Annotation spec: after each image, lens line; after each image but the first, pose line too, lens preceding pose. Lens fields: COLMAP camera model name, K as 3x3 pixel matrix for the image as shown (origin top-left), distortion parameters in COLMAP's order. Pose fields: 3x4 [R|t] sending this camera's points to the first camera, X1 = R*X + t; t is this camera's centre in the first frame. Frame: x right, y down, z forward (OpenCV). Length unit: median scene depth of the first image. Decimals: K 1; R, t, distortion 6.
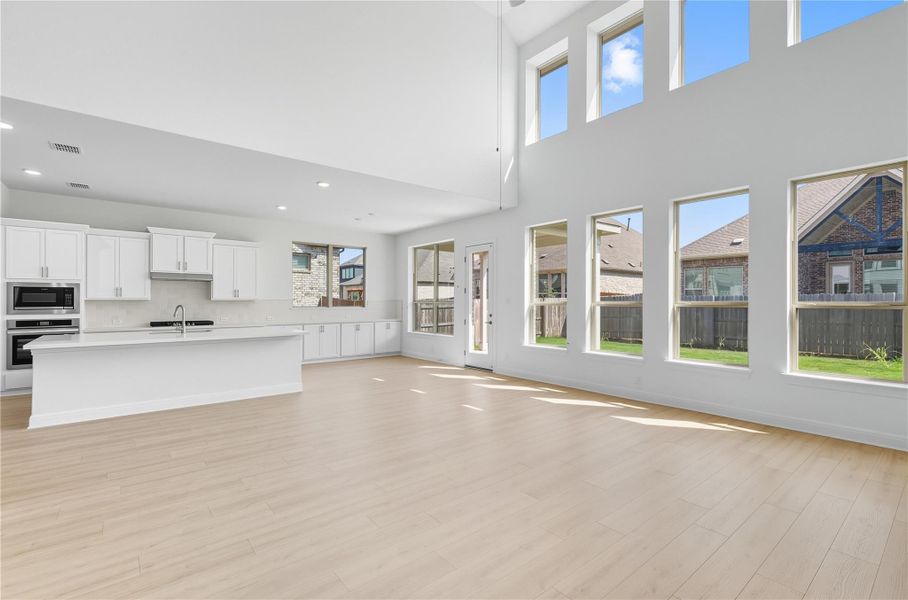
lens RADIAL K [[419.4, 0, 454.0], [0, 419.4, 300.0], [0, 0, 1]] dist [0.002979, -0.000008]
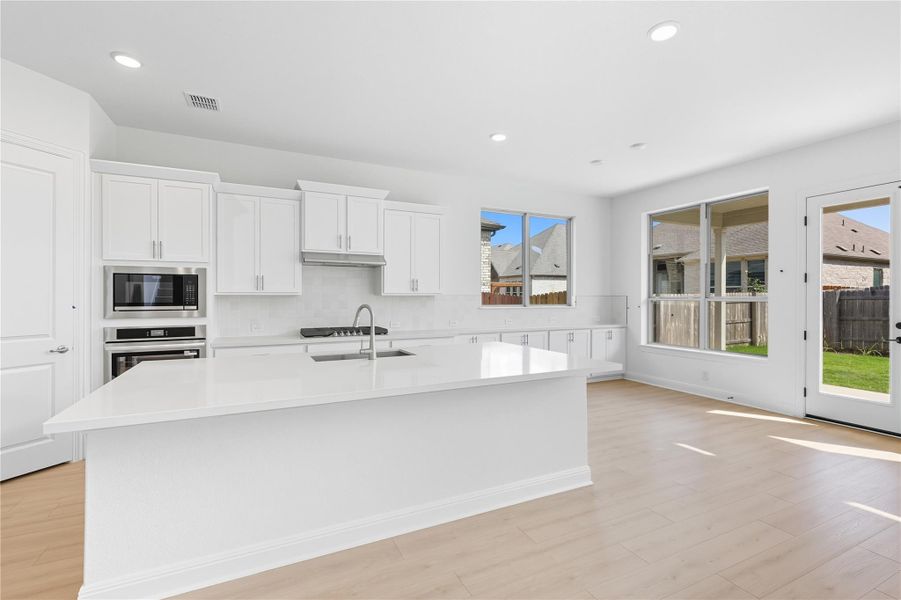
lens RADIAL K [[422.4, 0, 450.5], [0, 422.4, 300.0], [0, 0, 1]] dist [-0.000982, -0.000271]
pose [[0.971969, 0.003079, -0.235089, -0.262812], [-0.000514, 0.999940, 0.010971, 0.000188], [0.235109, -0.010542, 0.971912, 0.319265]]
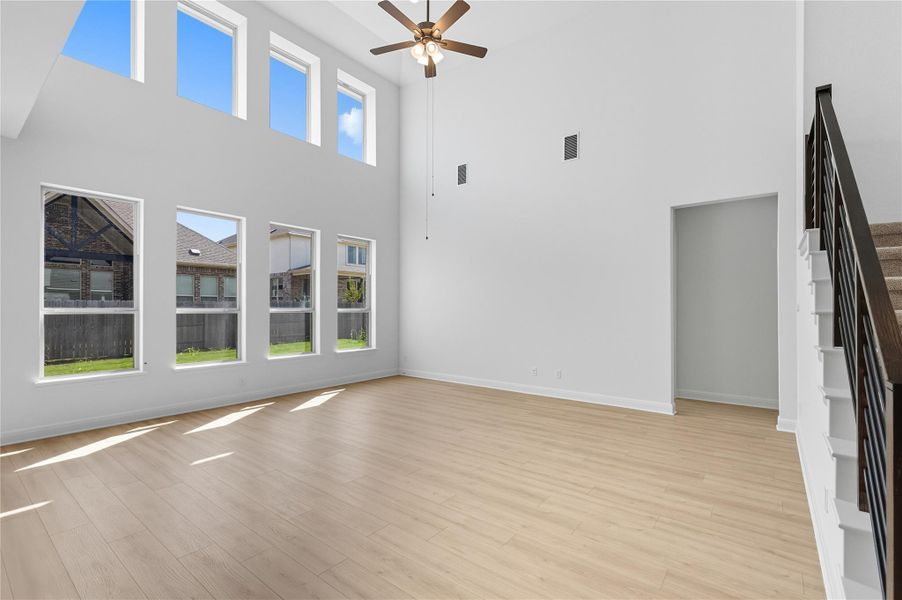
lens RADIAL K [[400.0, 0, 451.0], [0, 400.0, 300.0], [0, 0, 1]] dist [-0.000899, -0.000102]
pose [[-0.216057, 0.017809, 0.976218, -3.776595], [-0.006159, 0.999789, -0.019602, -0.017426], [-0.976361, -0.010248, -0.215902, 3.921275]]
